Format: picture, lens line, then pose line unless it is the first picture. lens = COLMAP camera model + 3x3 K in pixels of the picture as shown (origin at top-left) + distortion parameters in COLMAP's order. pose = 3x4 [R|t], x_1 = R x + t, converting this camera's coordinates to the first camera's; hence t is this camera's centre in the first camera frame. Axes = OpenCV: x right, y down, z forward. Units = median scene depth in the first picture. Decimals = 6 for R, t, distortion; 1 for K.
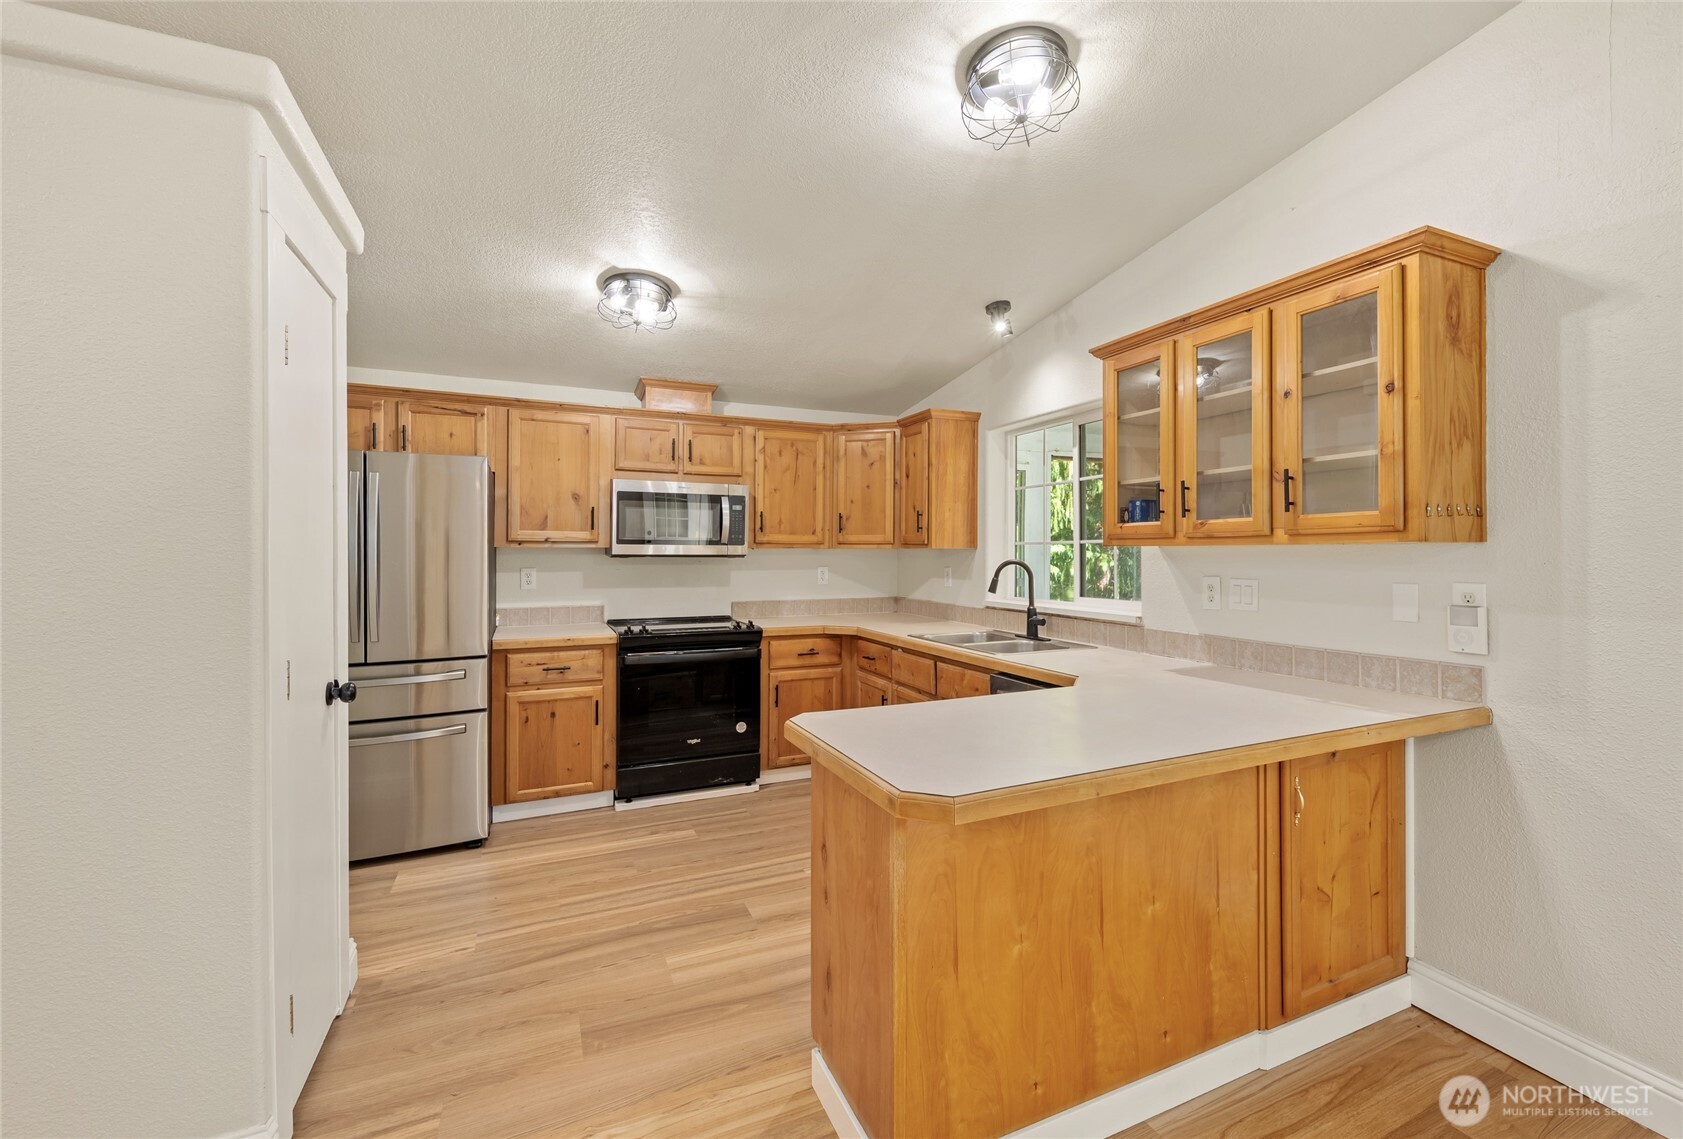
lens RADIAL K [[721.2, 0, 871.3], [0, 721.2, 548.9], [0, 0, 1]] dist [0.002709, -0.000121]
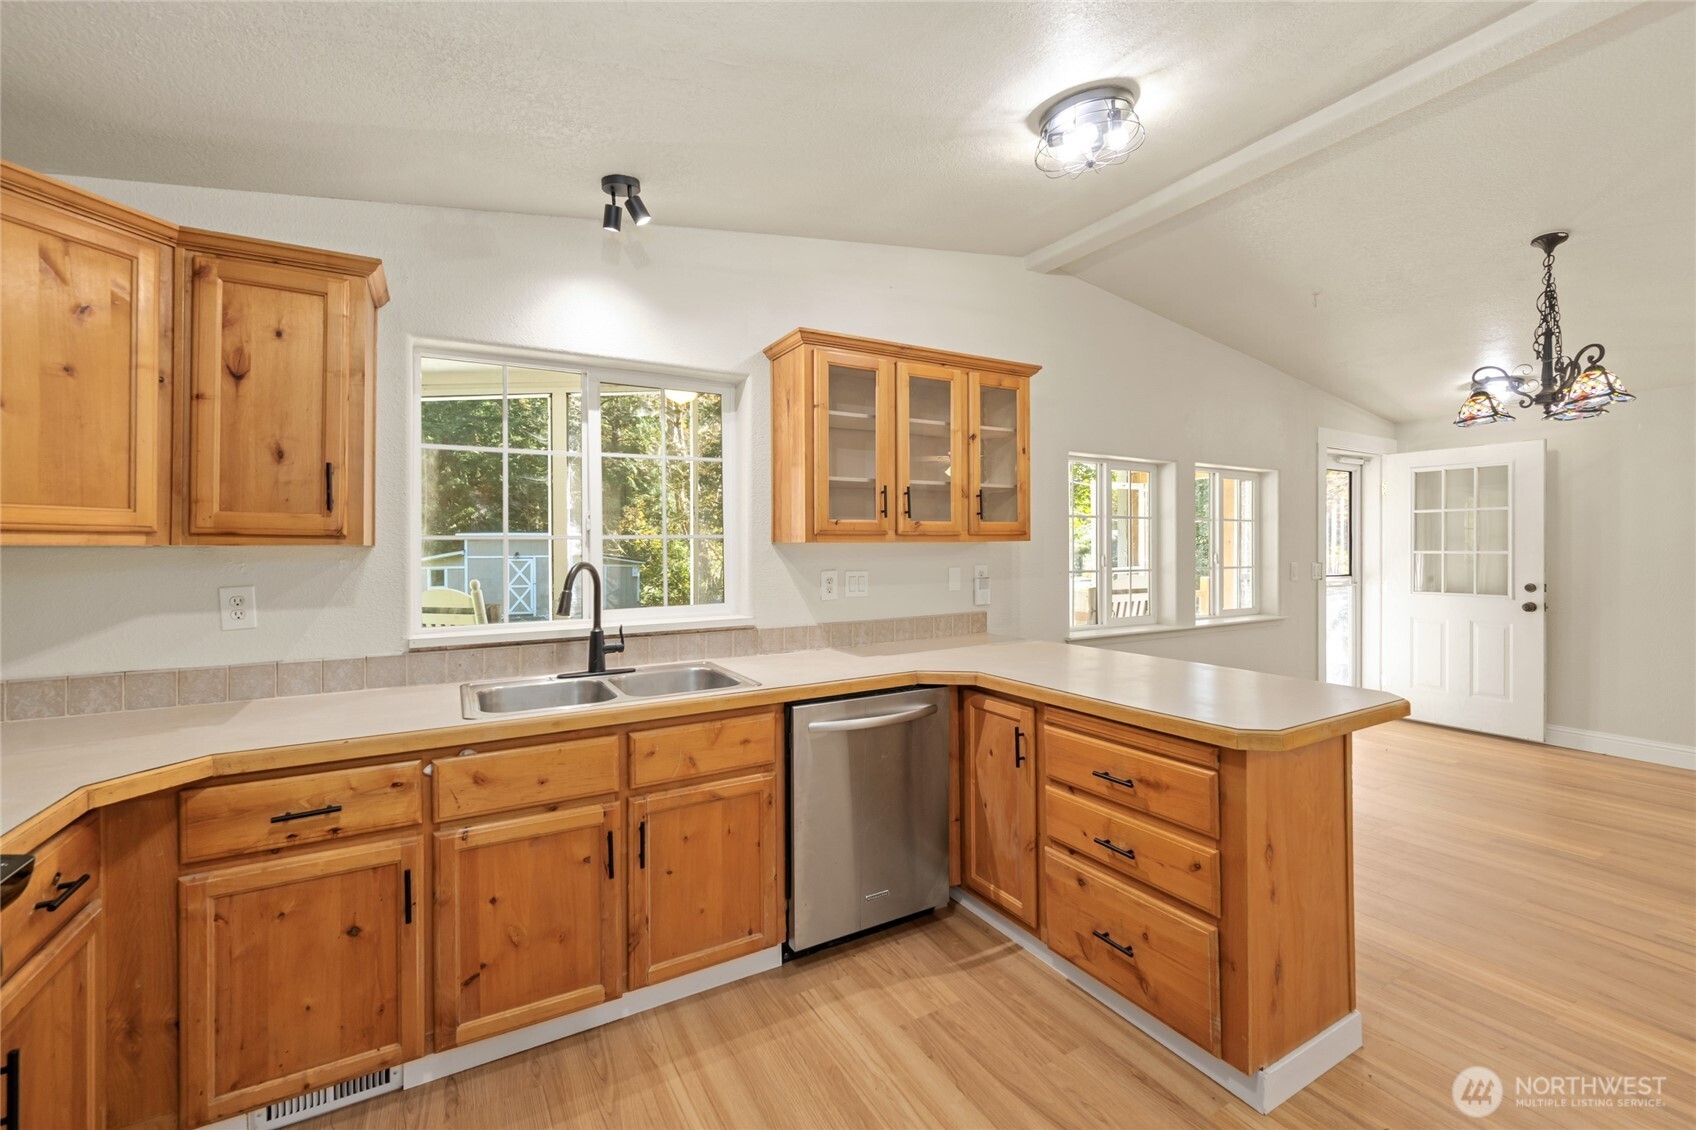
lens RADIAL K [[698.7, 0, 842.7], [0, 698.7, 553.3], [0, 0, 1]] dist [0.003848, 0.000128]
pose [[-0.072270, -0.007318, 0.997358, -0.449343], [0.004454, 0.999961, 0.007660, 0.002594], [-0.997375, 0.004996, -0.072234, 0.777218]]
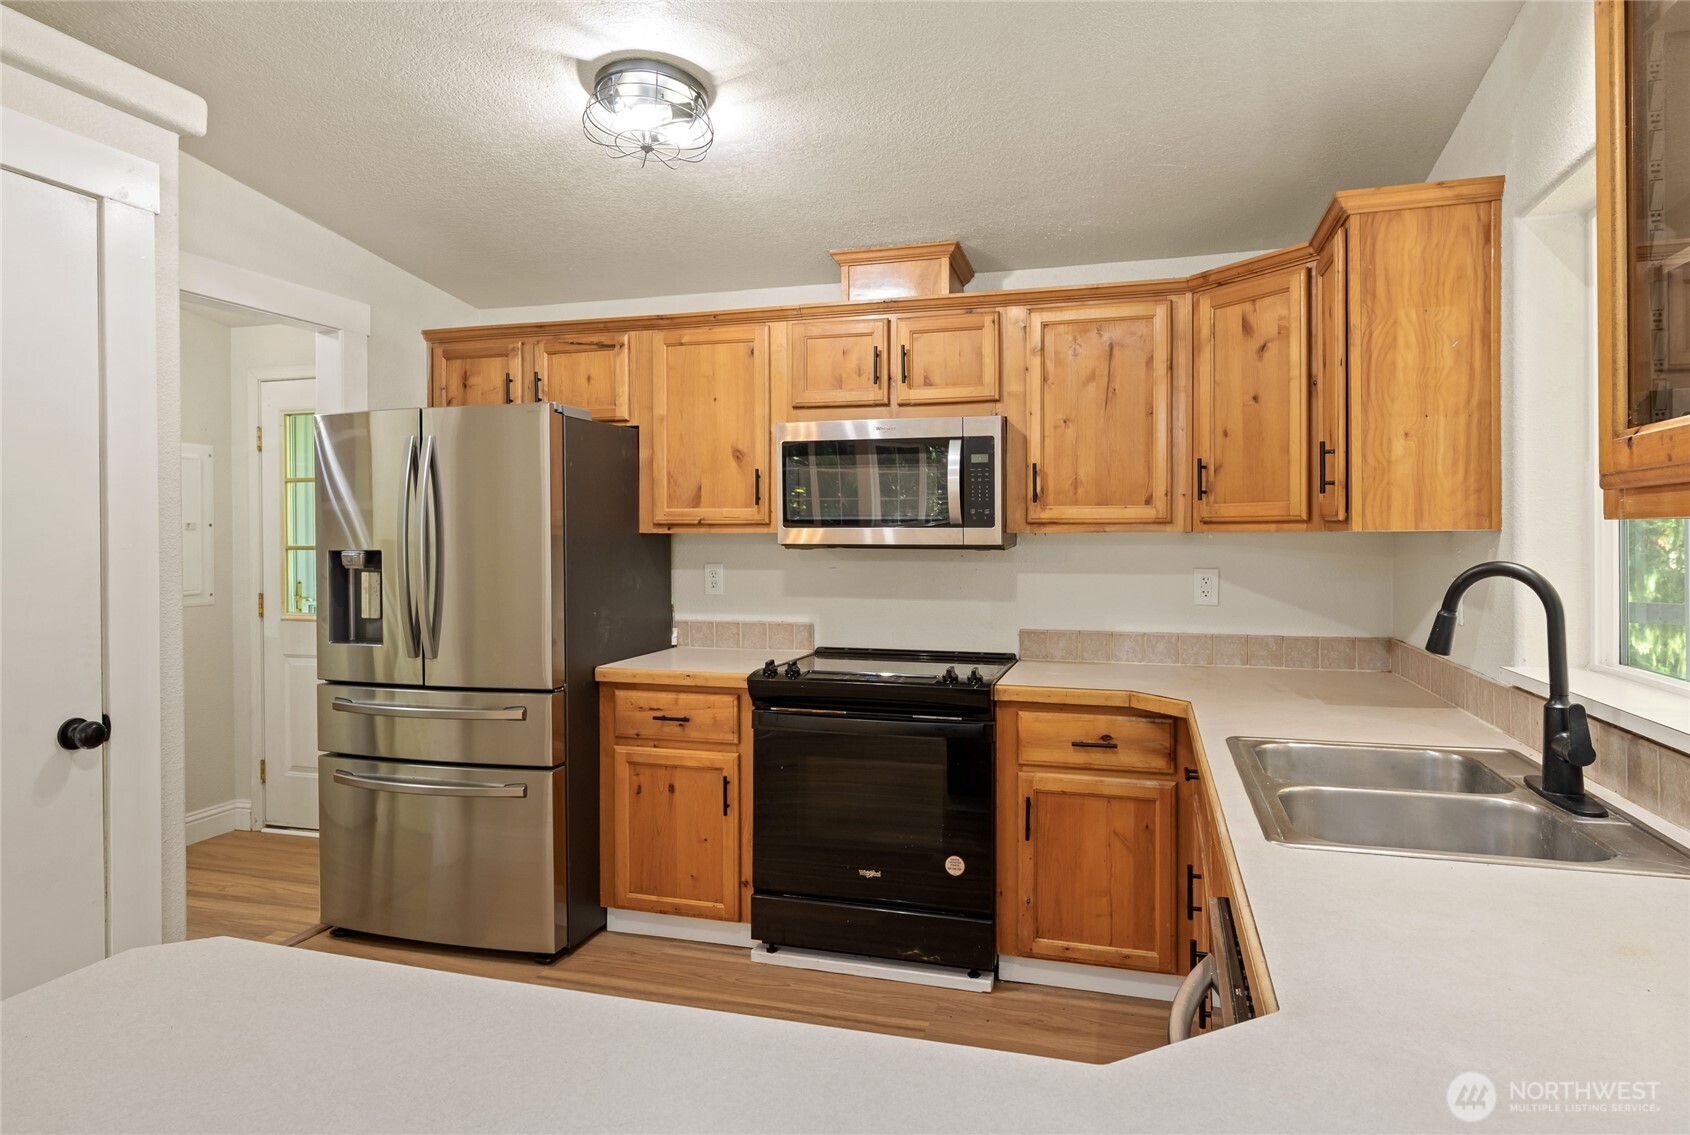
lens RADIAL K [[997.8, 0, 838.6], [0, 997.8, 537.0], [0, 0, 1]] dist [-0.004522, -0.001451]
pose [[0.742492, -0.002151, -0.669852, 0.269528], [0.004062, 0.999991, 0.001291, 0.000769], [0.669843, -0.003680, 0.742494, 0.414557]]
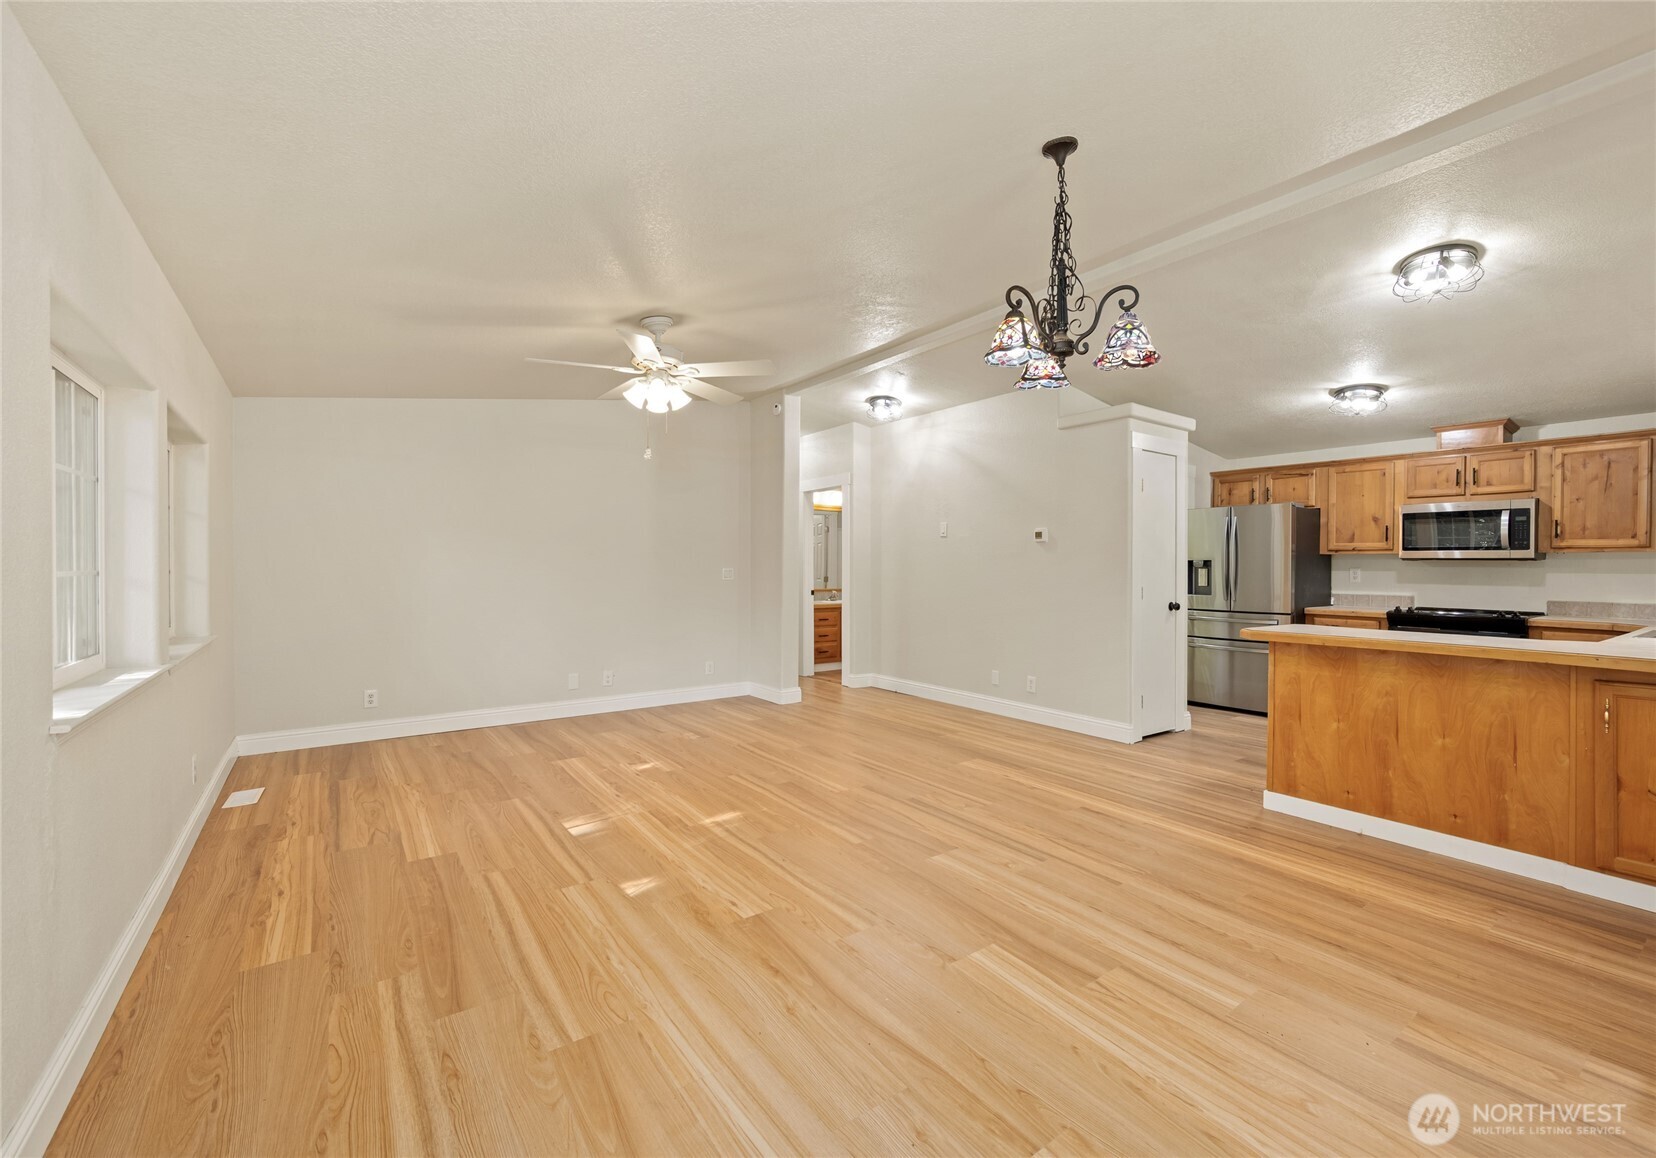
lens RADIAL K [[696.3, 0, 838.8], [0, 696.3, 573.0], [0, 0, 1]] dist [-0.003349, 0.000502]
pose [[0.190034, 0.008178, -0.981744, 0.819935], [-0.005350, 0.999959, 0.007294, 0.034630], [0.981763, 0.003867, 0.190070, -0.368397]]
